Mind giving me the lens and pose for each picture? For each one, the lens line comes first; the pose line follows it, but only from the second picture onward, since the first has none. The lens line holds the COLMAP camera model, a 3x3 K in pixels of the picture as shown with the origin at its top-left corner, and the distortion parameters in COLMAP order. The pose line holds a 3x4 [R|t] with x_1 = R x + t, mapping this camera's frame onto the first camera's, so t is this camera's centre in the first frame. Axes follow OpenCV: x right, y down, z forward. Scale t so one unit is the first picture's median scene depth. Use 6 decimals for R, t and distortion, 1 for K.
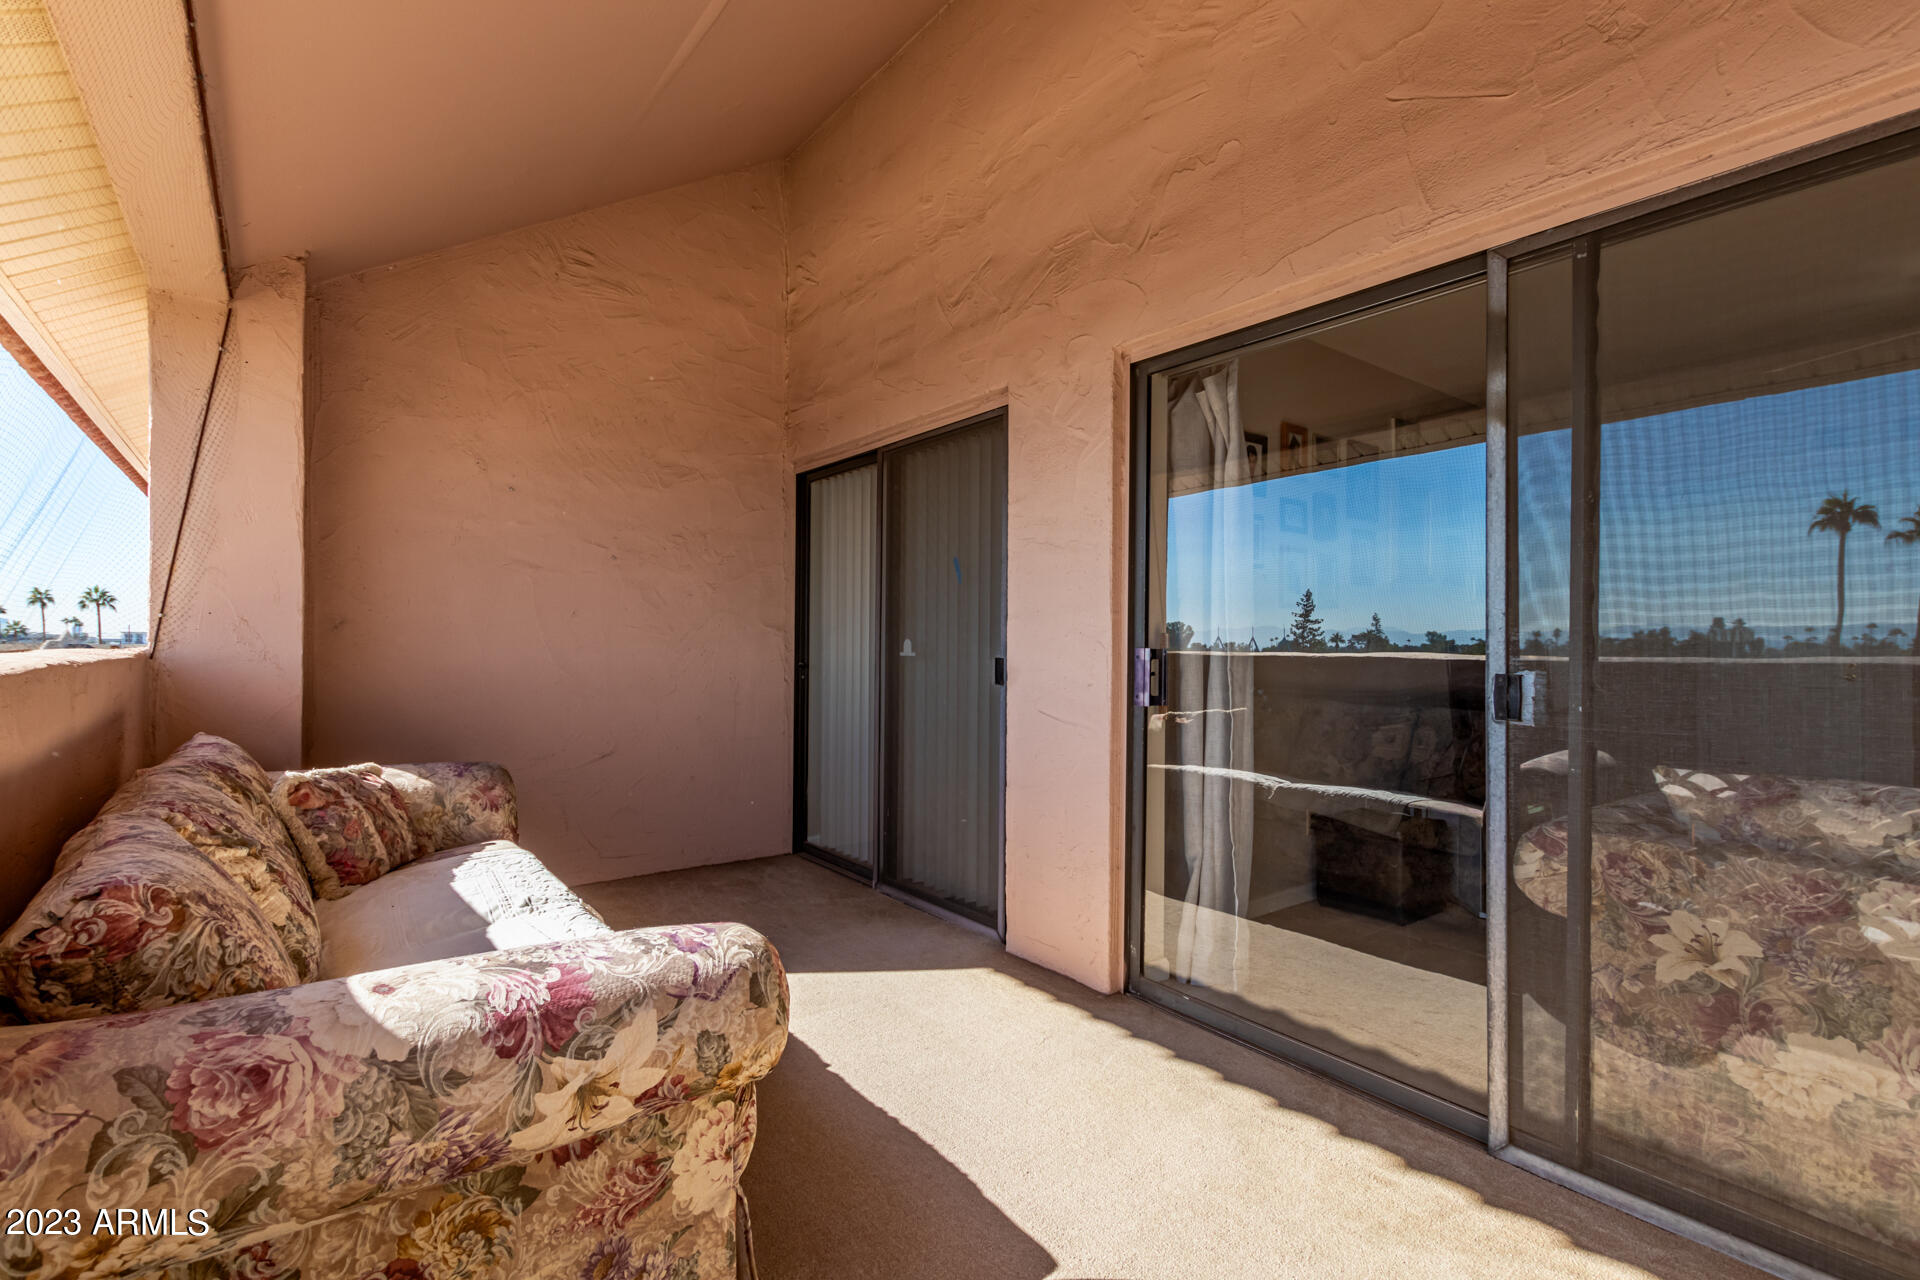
lens RADIAL K [[868.3, 0, 962.2], [0, 868.3, 635.5], [0, 0, 1]] dist [0.003509, 0.000248]
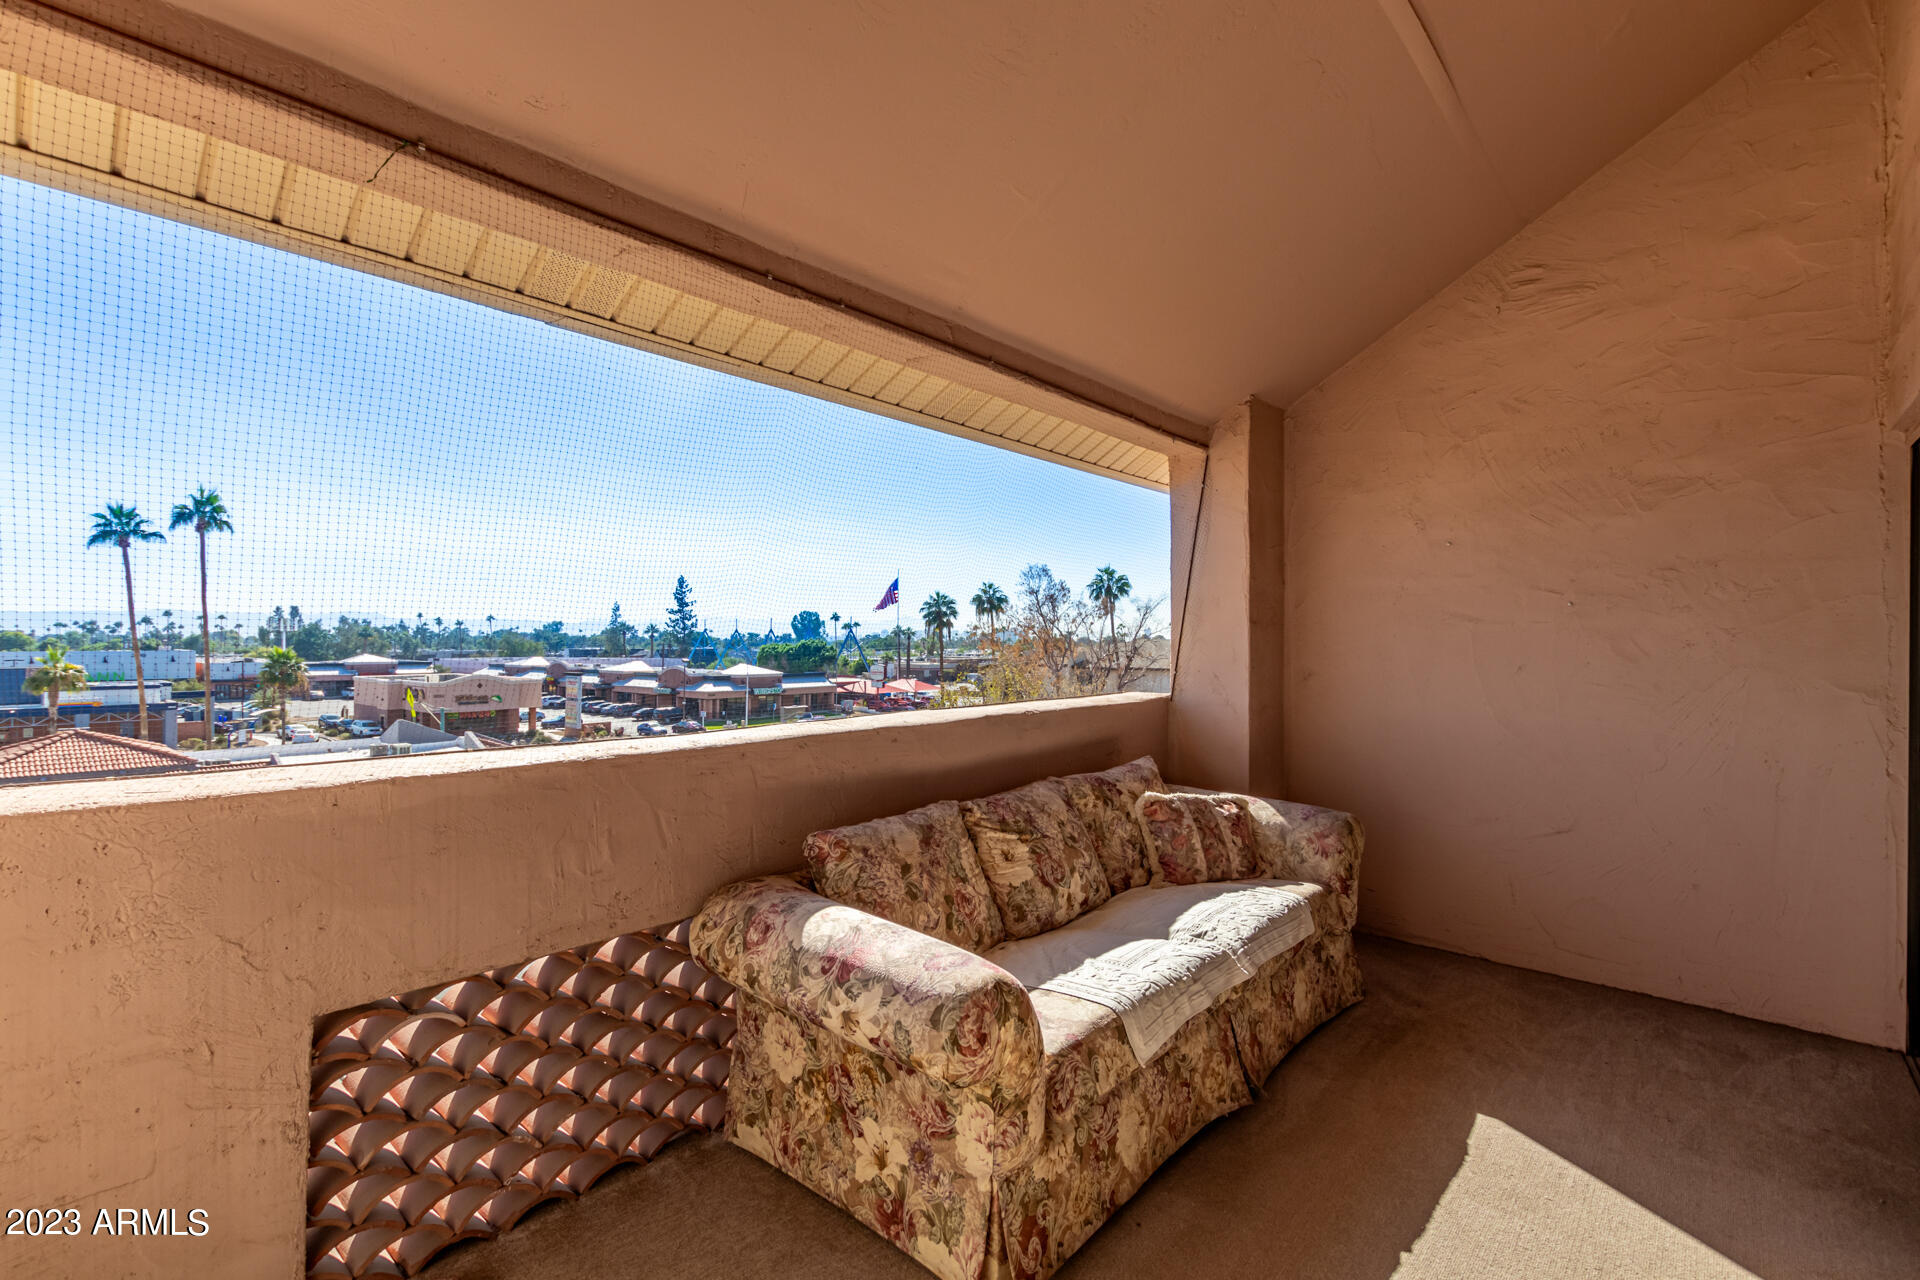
lens RADIAL K [[901.0, 0, 984.3], [0, 901.0, 635.2], [0, 0, 1]] dist [0.025641, -0.013167]
pose [[0.191118, -0.002110, -0.981565, 0.610500], [0.002164, 0.999996, -0.001728, -0.096024], [0.981565, -0.001793, 0.191122, 0.421142]]
